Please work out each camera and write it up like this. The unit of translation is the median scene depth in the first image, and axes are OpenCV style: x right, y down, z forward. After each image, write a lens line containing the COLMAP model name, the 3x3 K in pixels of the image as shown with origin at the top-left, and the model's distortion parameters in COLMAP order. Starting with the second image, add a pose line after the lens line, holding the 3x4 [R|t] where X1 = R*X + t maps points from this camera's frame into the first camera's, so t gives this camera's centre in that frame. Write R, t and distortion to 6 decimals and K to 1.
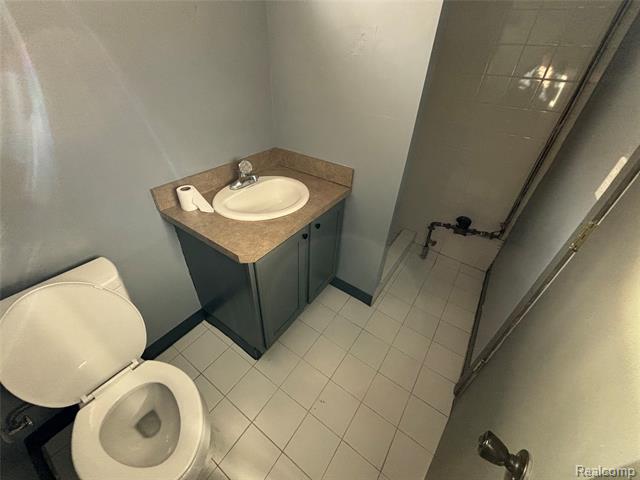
lens RADIAL K [[258.5, 0, 319.4], [0, 258.5, 241.5], [0, 0, 1]] dist [0.000891, -0.000041]
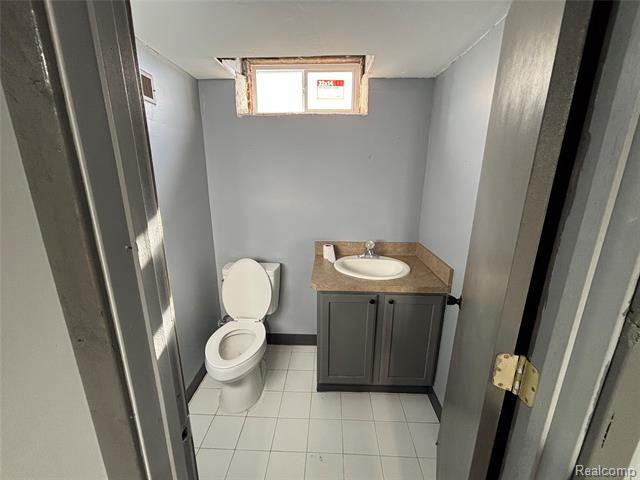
lens RADIAL K [[258.5, 0, 319.4], [0, 258.5, 241.5], [0, 0, 1]] dist [0.000891, -0.000041]
pose [[0.533506, 0.172543, -0.828009, 0.714513], [-0.484364, 0.864872, -0.131862, 0.015387], [0.693370, 0.471407, 0.544989, 0.035862]]
